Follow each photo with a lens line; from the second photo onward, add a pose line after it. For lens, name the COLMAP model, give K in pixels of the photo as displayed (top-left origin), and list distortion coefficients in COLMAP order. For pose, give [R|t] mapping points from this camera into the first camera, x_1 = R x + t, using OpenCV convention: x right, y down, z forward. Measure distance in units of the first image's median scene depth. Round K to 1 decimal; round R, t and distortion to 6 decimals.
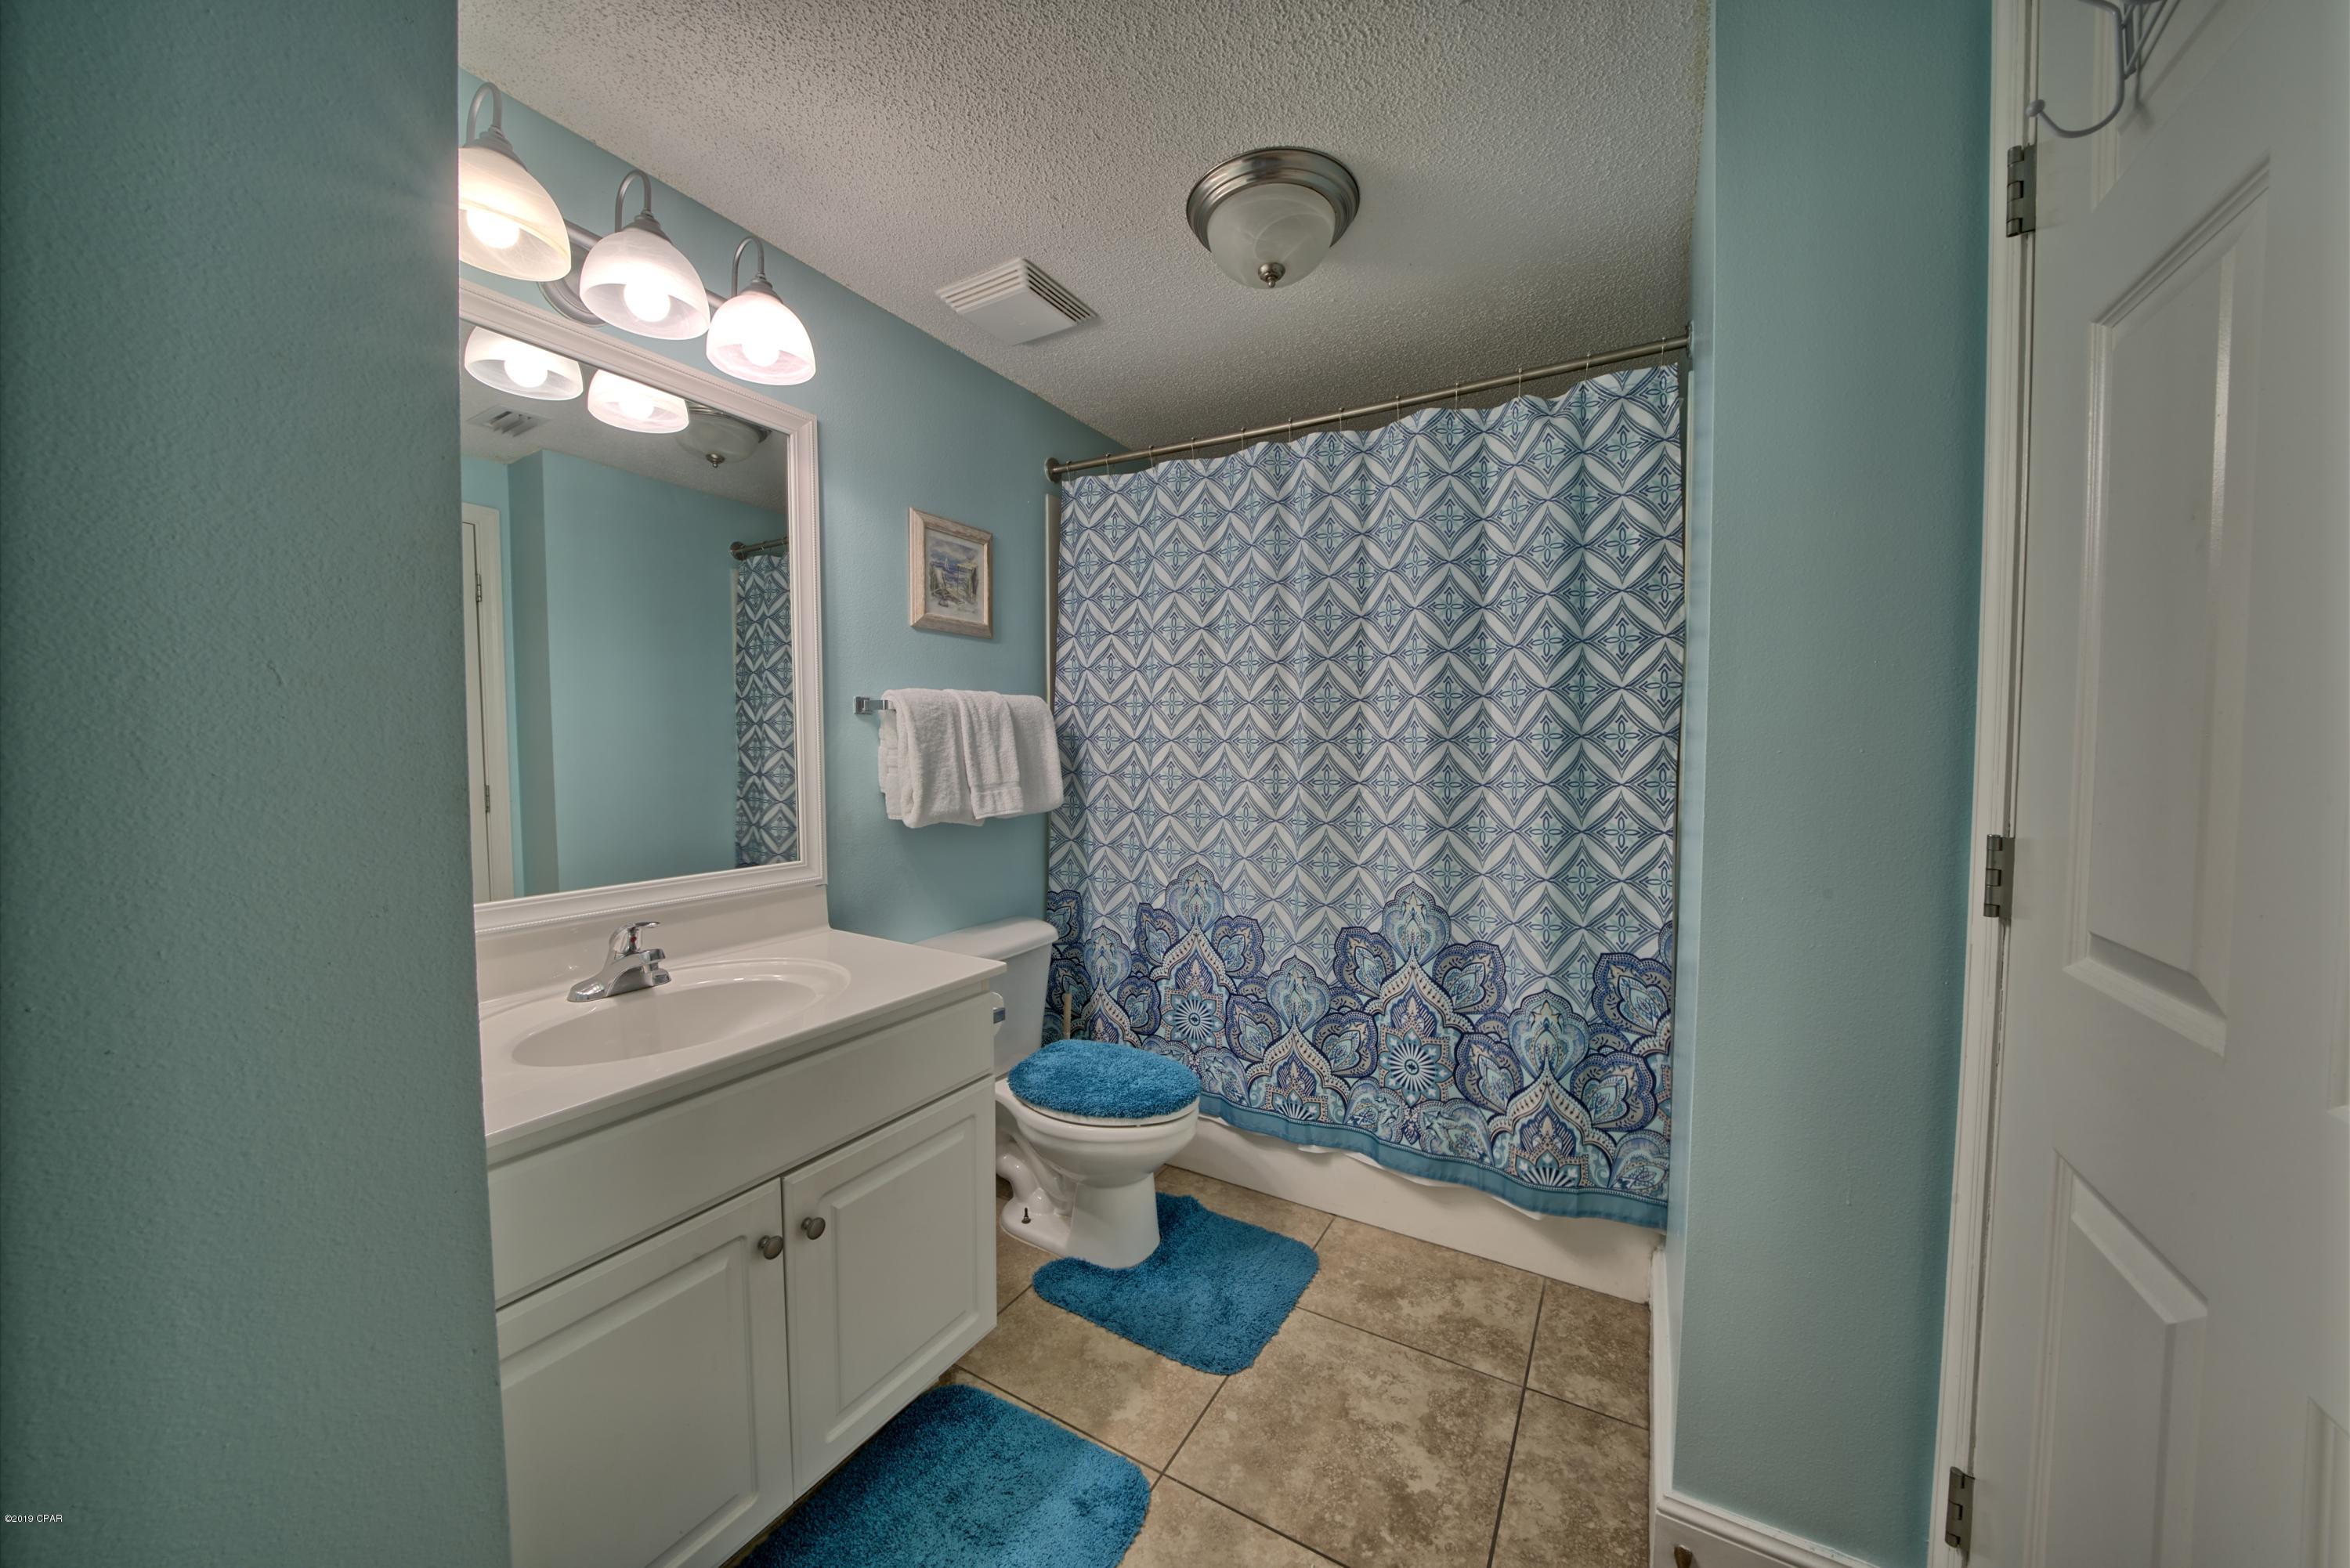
lens RADIAL K [[808.4, 0, 1182.0], [0, 808.4, 774.5], [0, 0, 1]] dist [-0.021829, 0.001680]
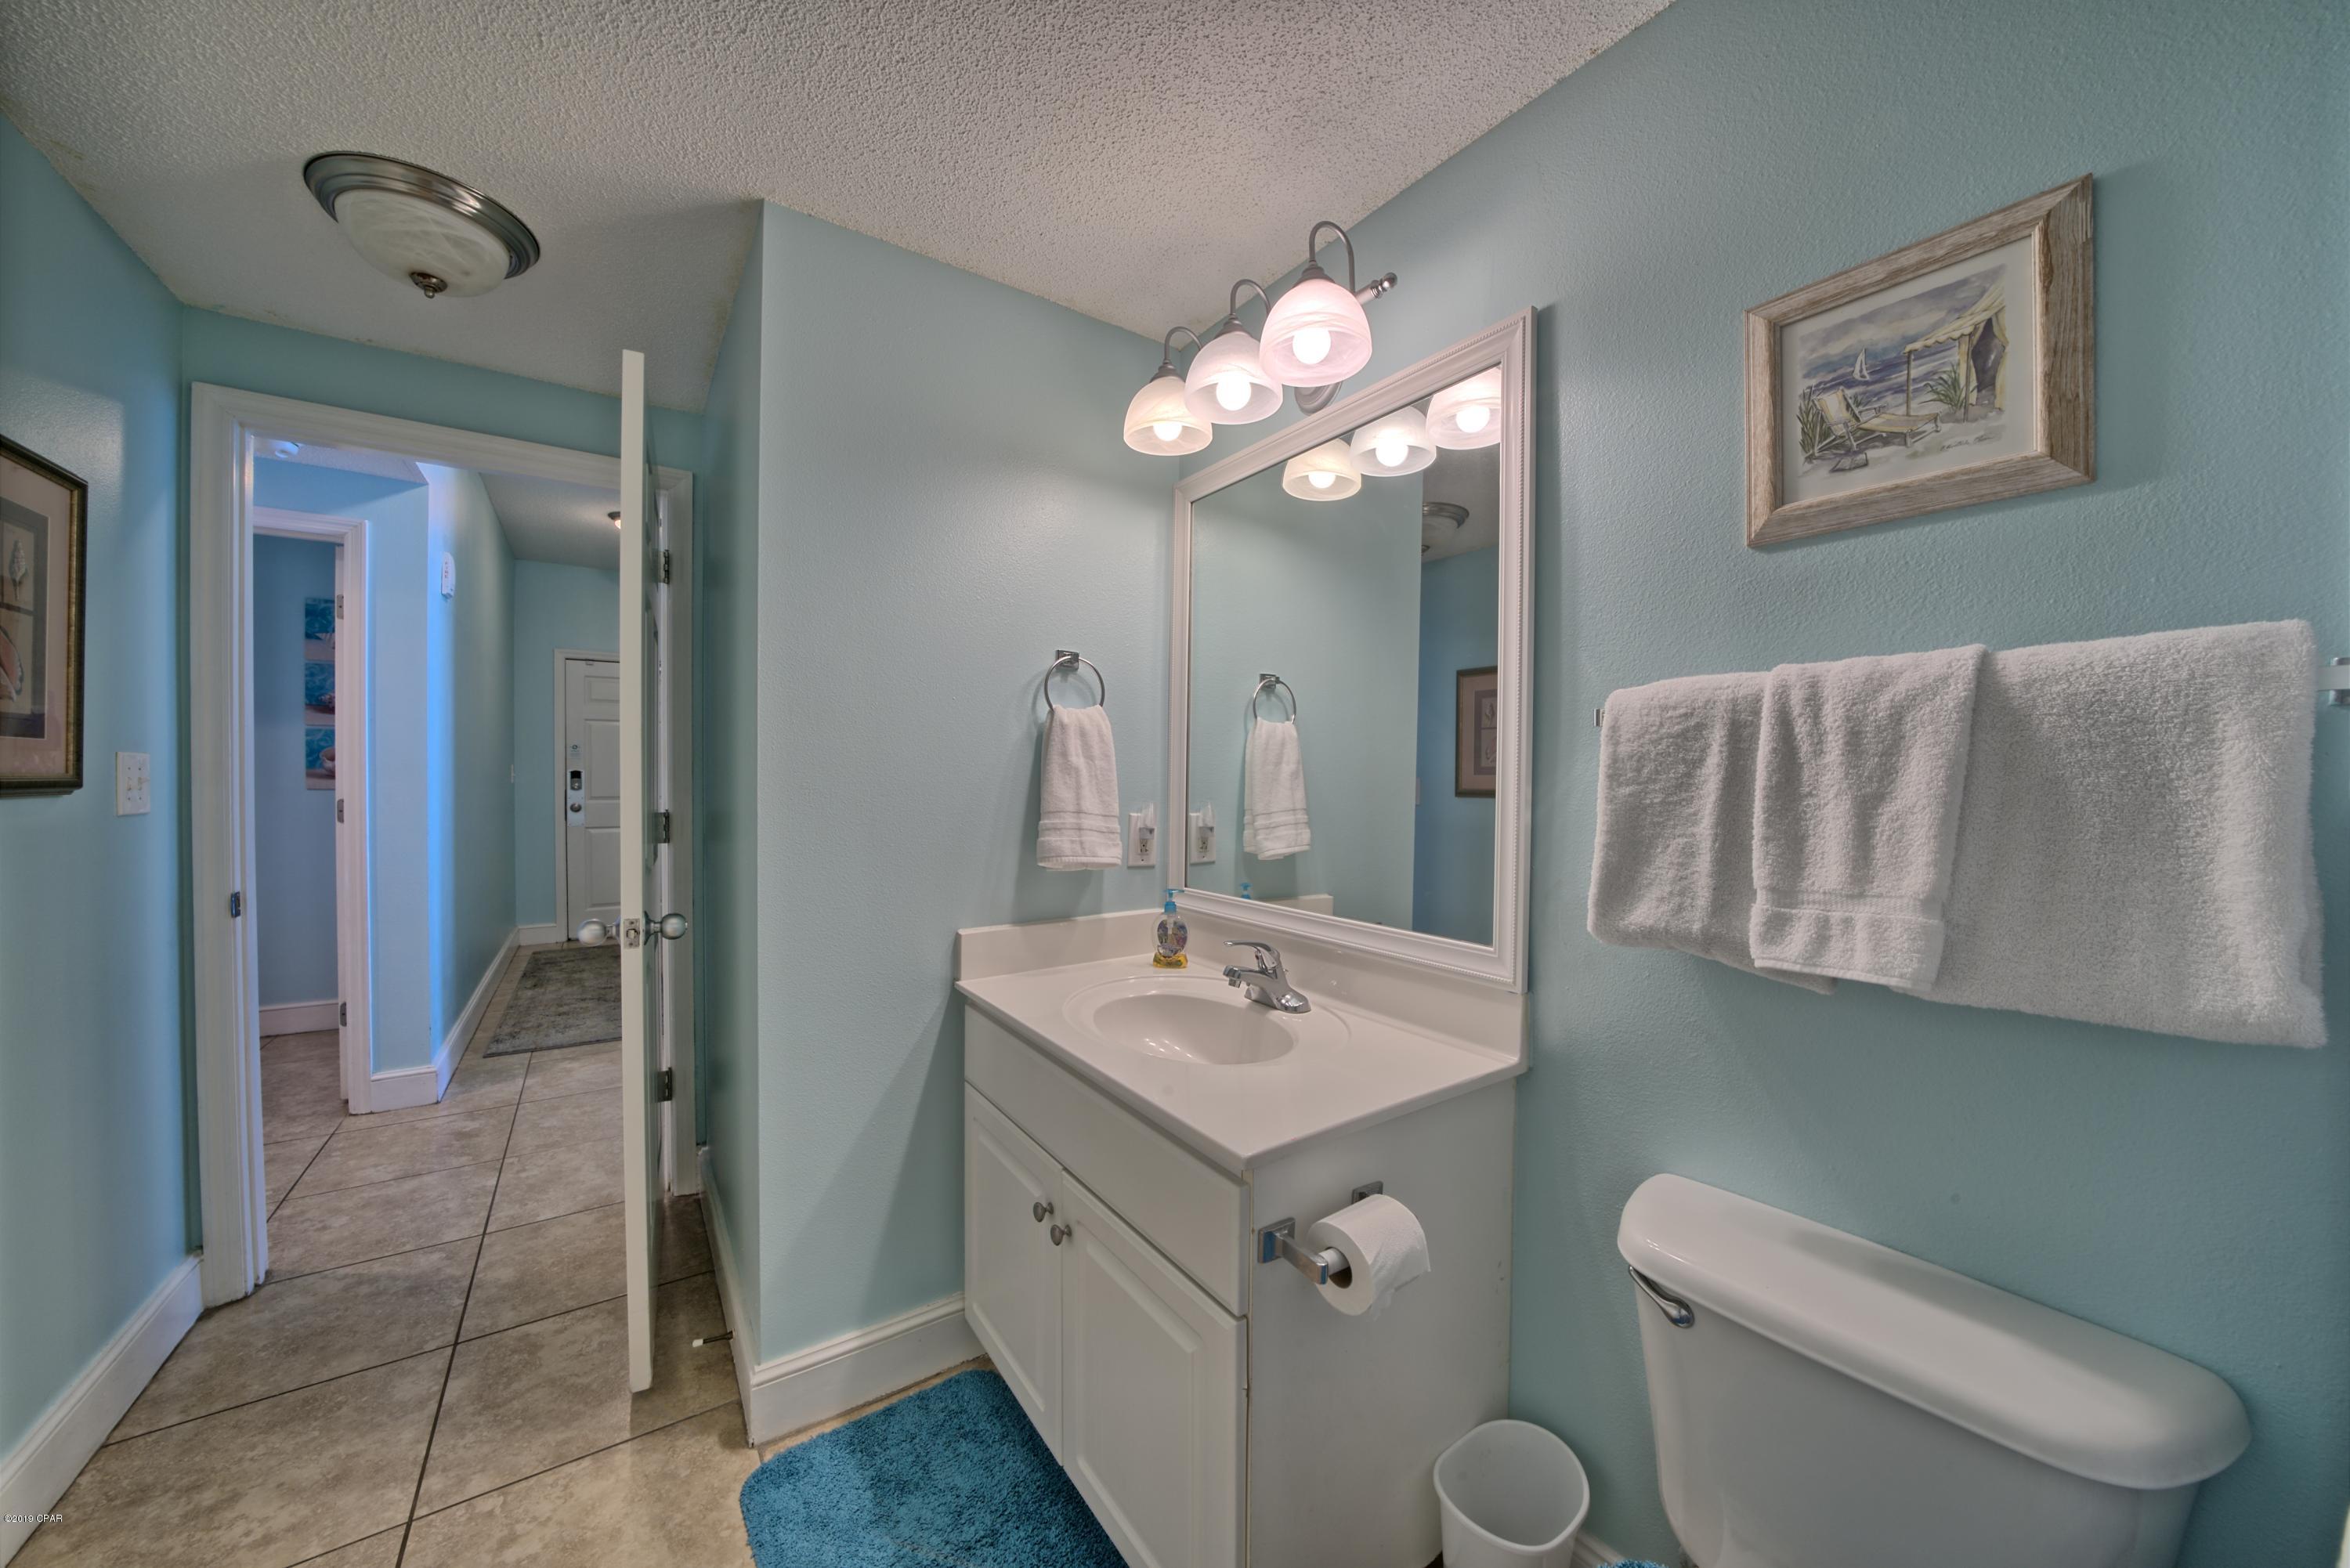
lens RADIAL K [[808.4, 0, 1165.2], [0, 808.4, 794.3], [0, 0, 1]] dist [-0.021829, 0.001680]
pose [[-0.415436, 0.020465, -0.909392, 0.249579], [-0.035643, 0.998613, 0.038756, -0.038960], [0.908924, 0.048514, -0.414130, 0.857313]]
